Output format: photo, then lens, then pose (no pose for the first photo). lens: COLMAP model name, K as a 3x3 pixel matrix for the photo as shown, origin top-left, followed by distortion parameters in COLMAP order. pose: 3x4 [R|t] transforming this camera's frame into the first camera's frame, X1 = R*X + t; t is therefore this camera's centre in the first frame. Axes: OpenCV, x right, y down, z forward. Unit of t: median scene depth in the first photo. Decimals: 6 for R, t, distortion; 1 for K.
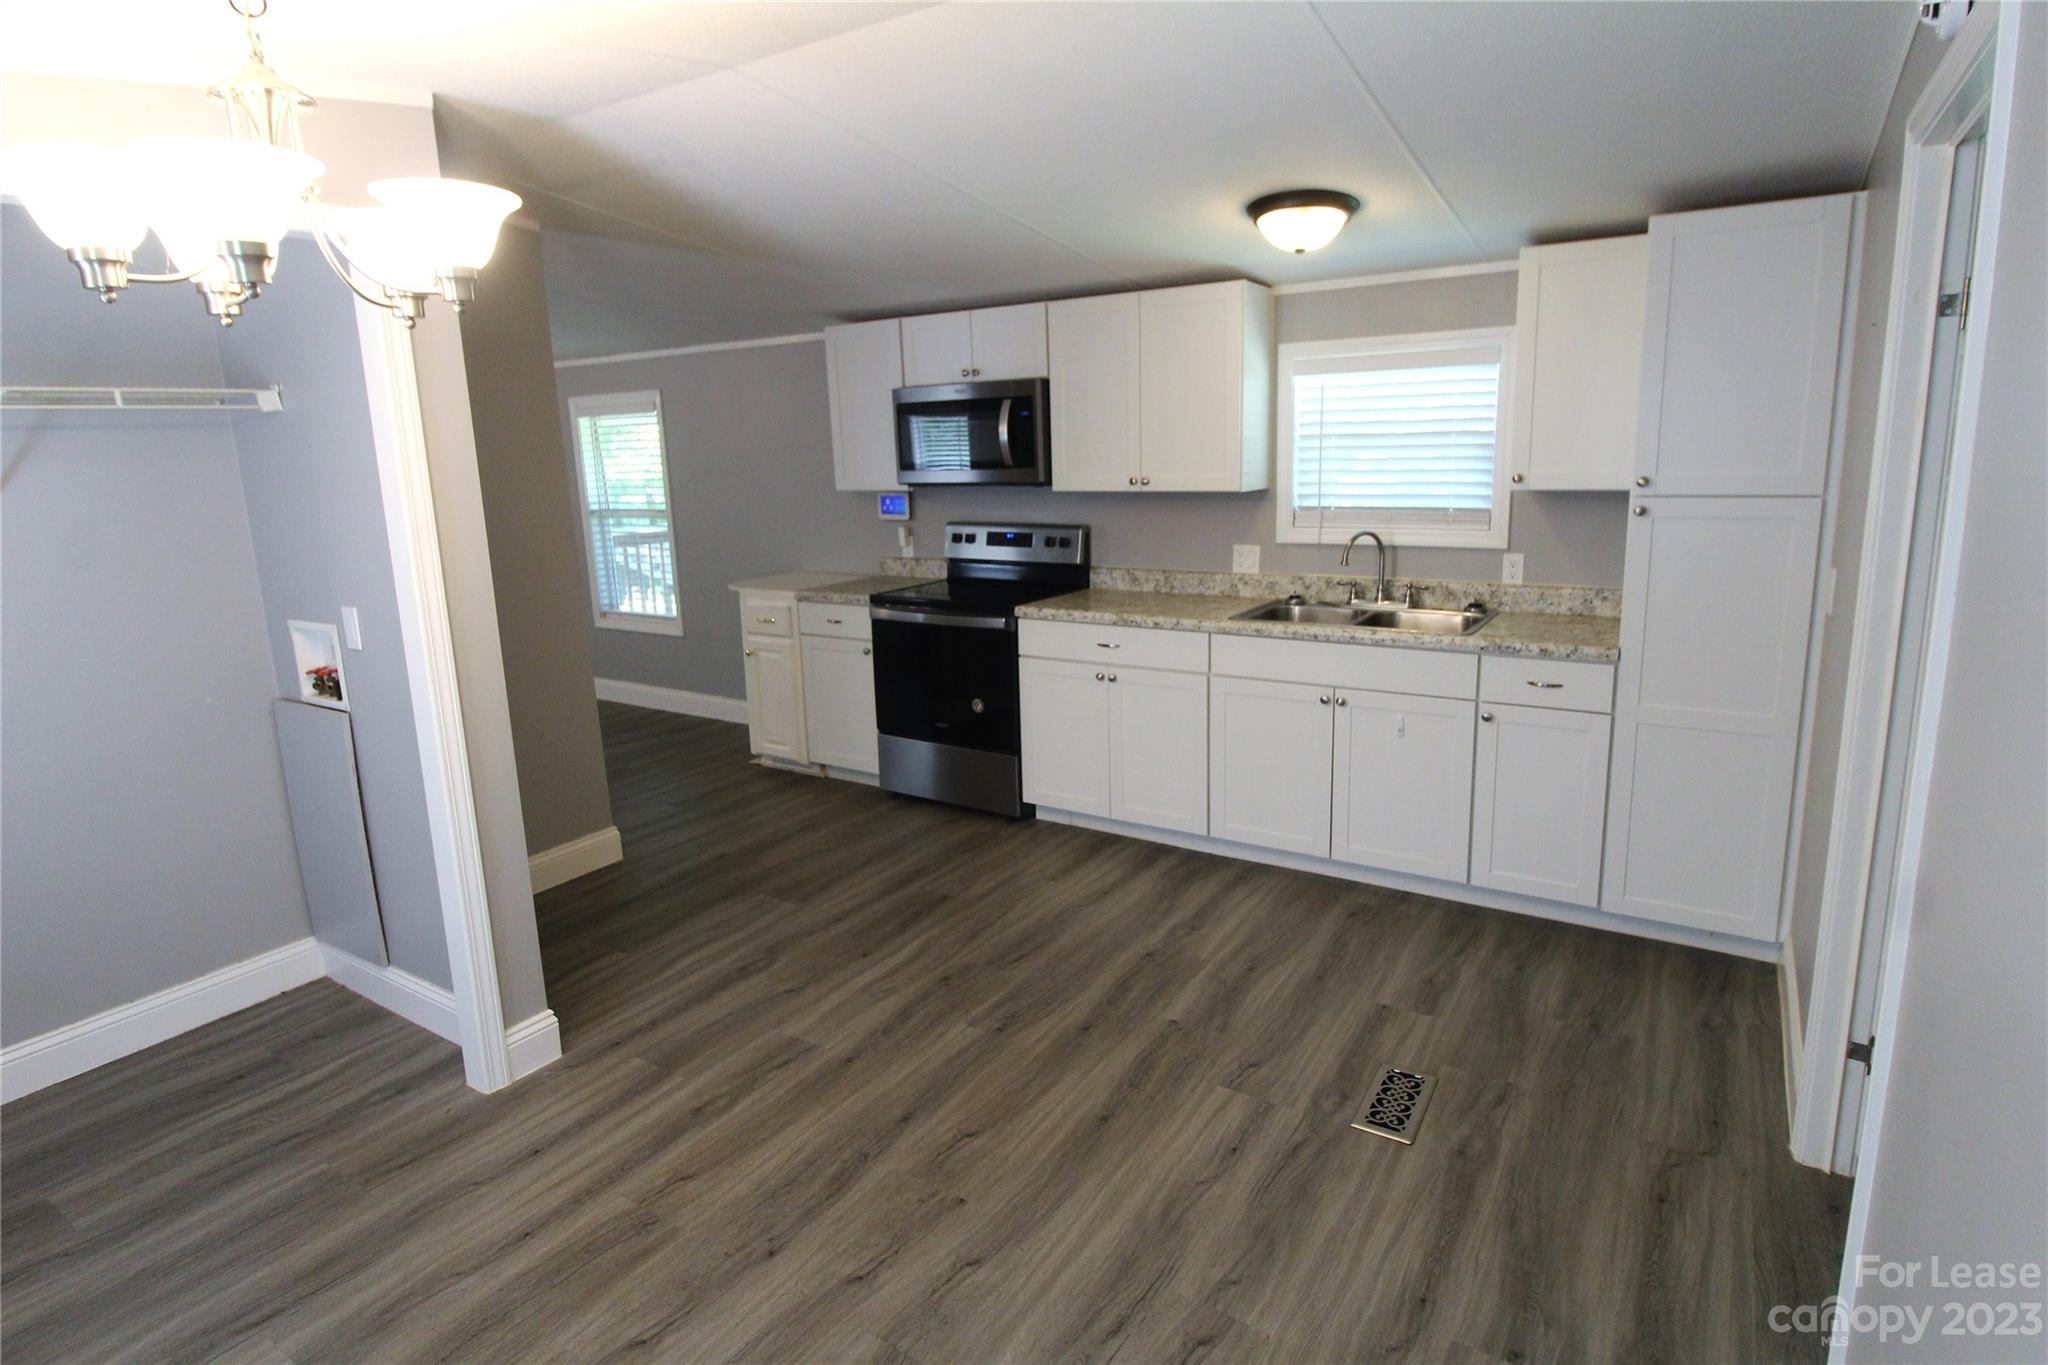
lens RADIAL K [[1057.8, 0, 1037.7], [0, 1057.8, 649.8], [0, 0, 1]] dist [0.005366, -0.014737]
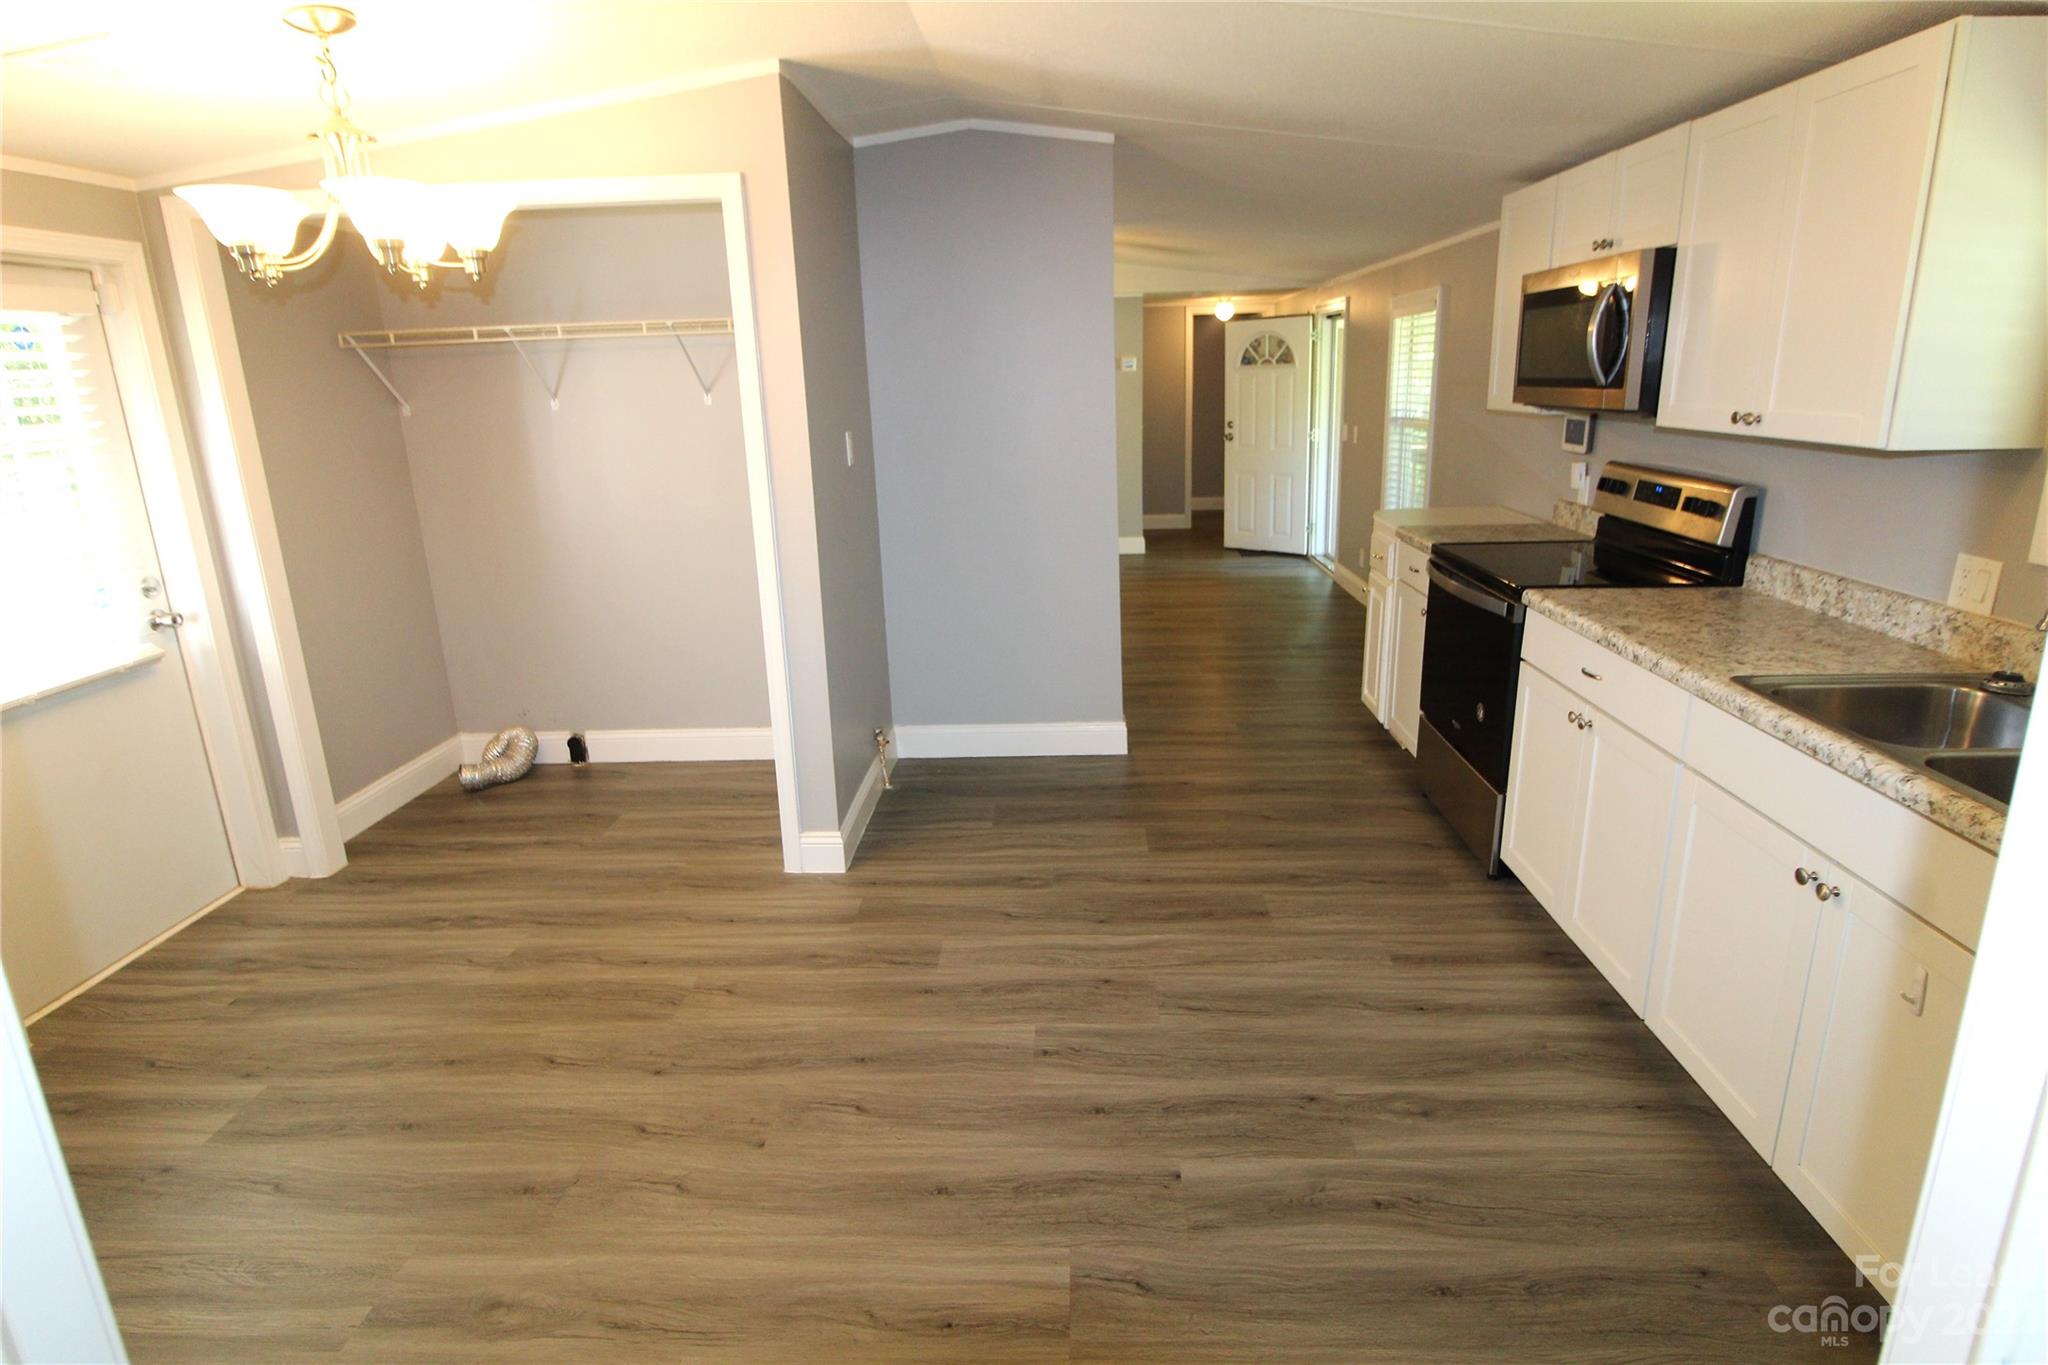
lens RADIAL K [[1054.7, 0, 1035.0], [0, 1054.7, 656.9], [0, 0, 1]] dist [0.005303, -0.015015]
pose [[0.509006, 0.239509, -0.826770, 0.524831], [-0.154576, 0.970328, 0.185931, -0.100763], [0.846770, 0.033159, 0.530925, 0.462259]]
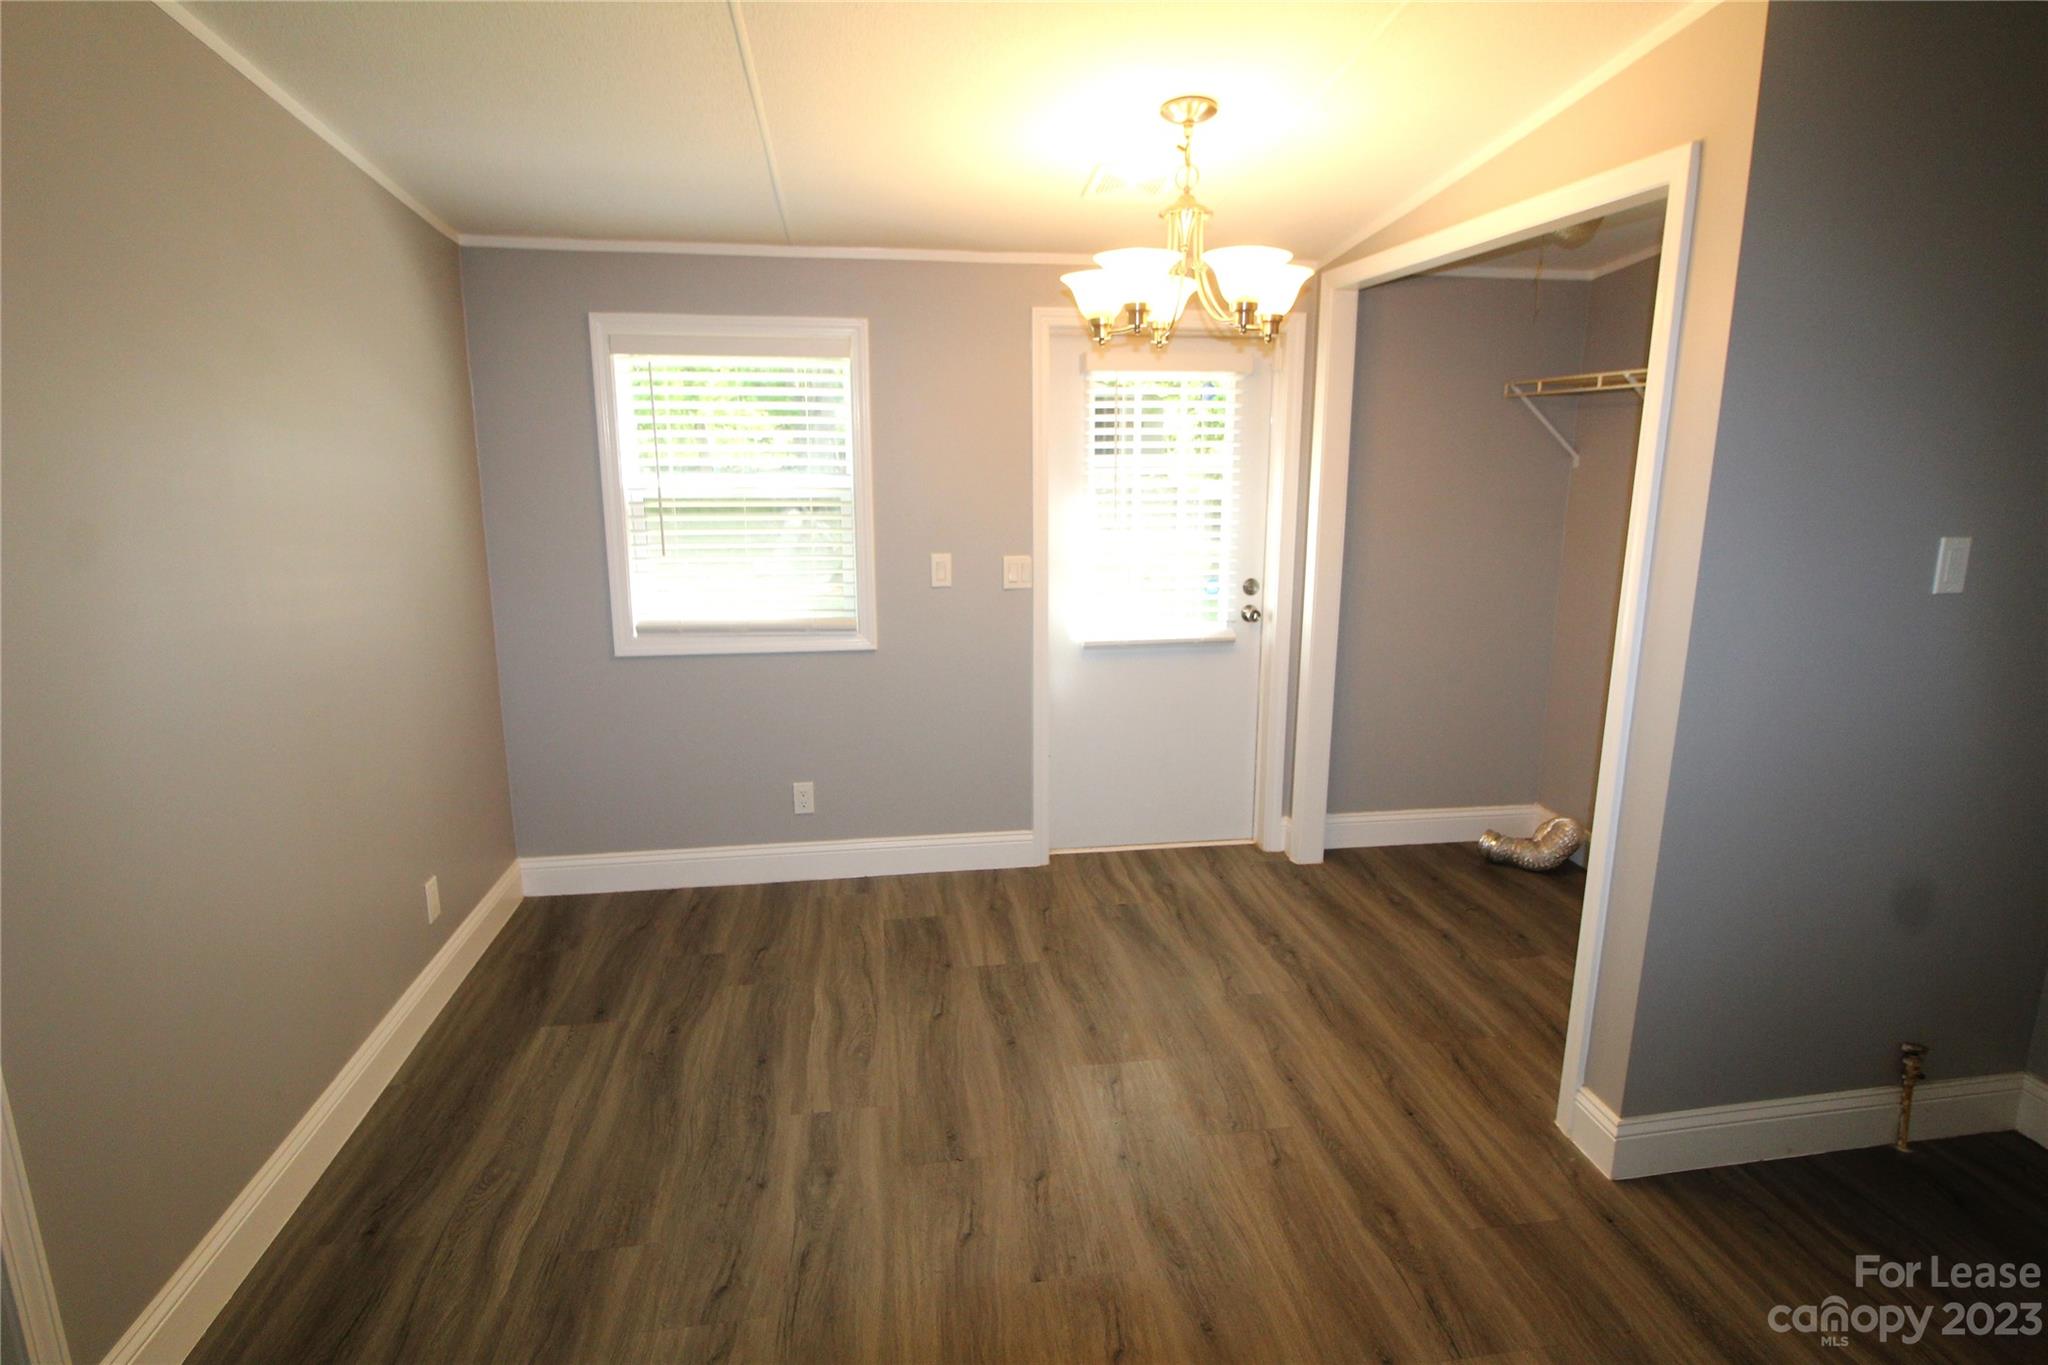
lens RADIAL K [[1057.8, 0, 1037.7], [0, 1057.8, 649.8], [0, 0, 1]] dist [0.005366, -0.014737]
pose [[-0.750220, 0.157468, -0.642163, 0.284904], [-0.108254, 0.928867, 0.354243, -0.197060], [0.652266, 0.335277, -0.679808, 0.976814]]
